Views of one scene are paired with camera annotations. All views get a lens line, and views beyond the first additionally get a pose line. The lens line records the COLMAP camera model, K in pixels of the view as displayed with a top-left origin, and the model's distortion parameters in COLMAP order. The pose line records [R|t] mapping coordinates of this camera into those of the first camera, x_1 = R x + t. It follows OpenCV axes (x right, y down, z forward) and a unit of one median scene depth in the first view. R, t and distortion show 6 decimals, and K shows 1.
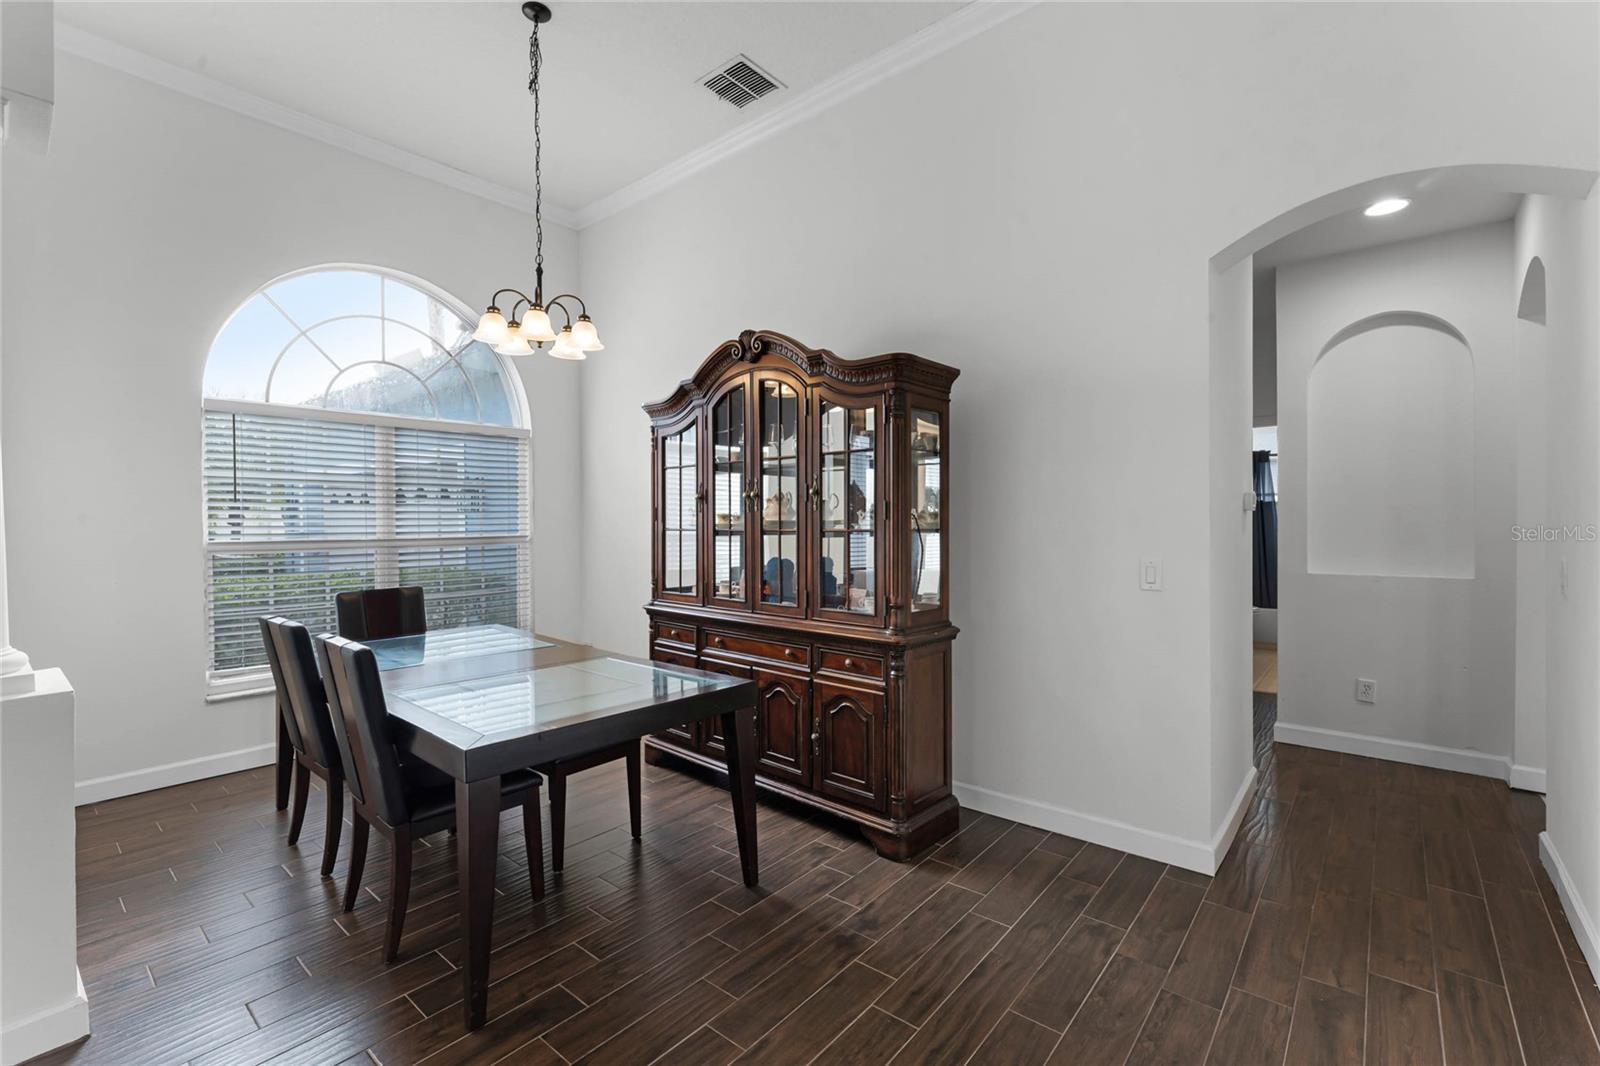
lens RADIAL K [[697.8, 0, 803.5], [0, 697.8, 530.6], [0, 0, 1]] dist [0.004928, 0.000051]
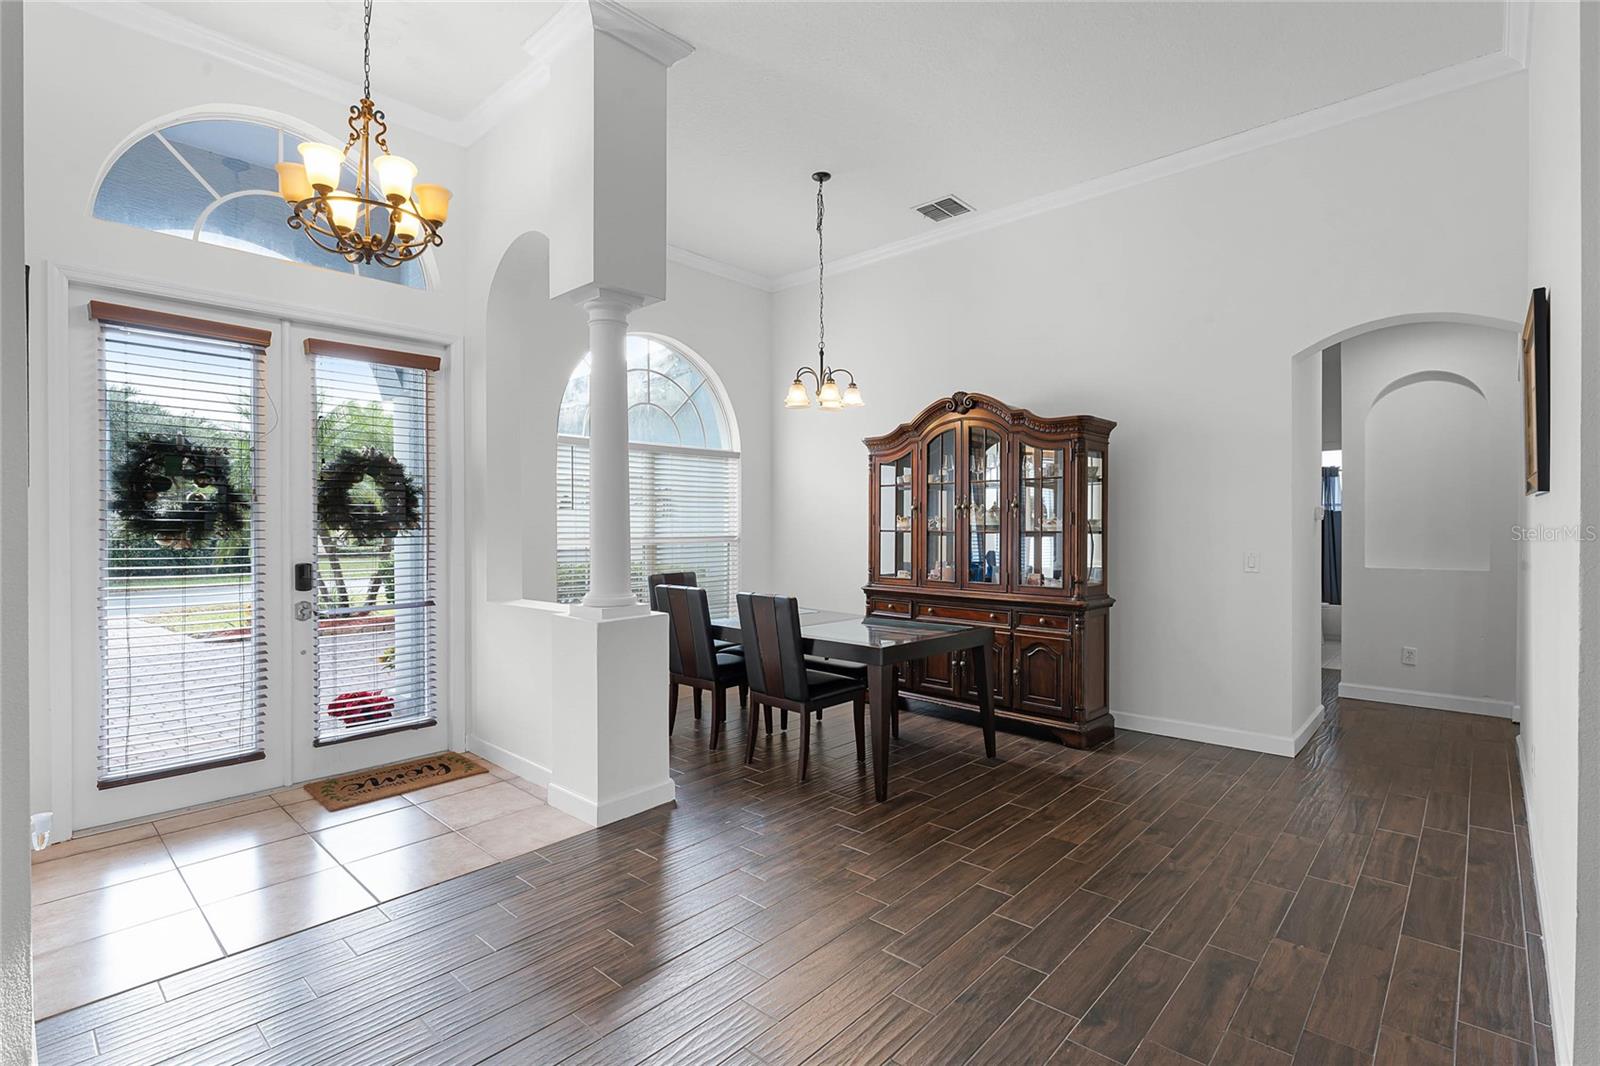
lens RADIAL K [[751.8, 0, 800.0], [0, 751.8, 533.0], [0, 0, 1]] dist [-0.001142, 0.000055]
pose [[0.999279, 0.006648, -0.037368, -0.362011], [-0.006887, 0.999957, -0.006285, 0.015371], [0.037325, 0.006538, 0.999282, -0.571810]]
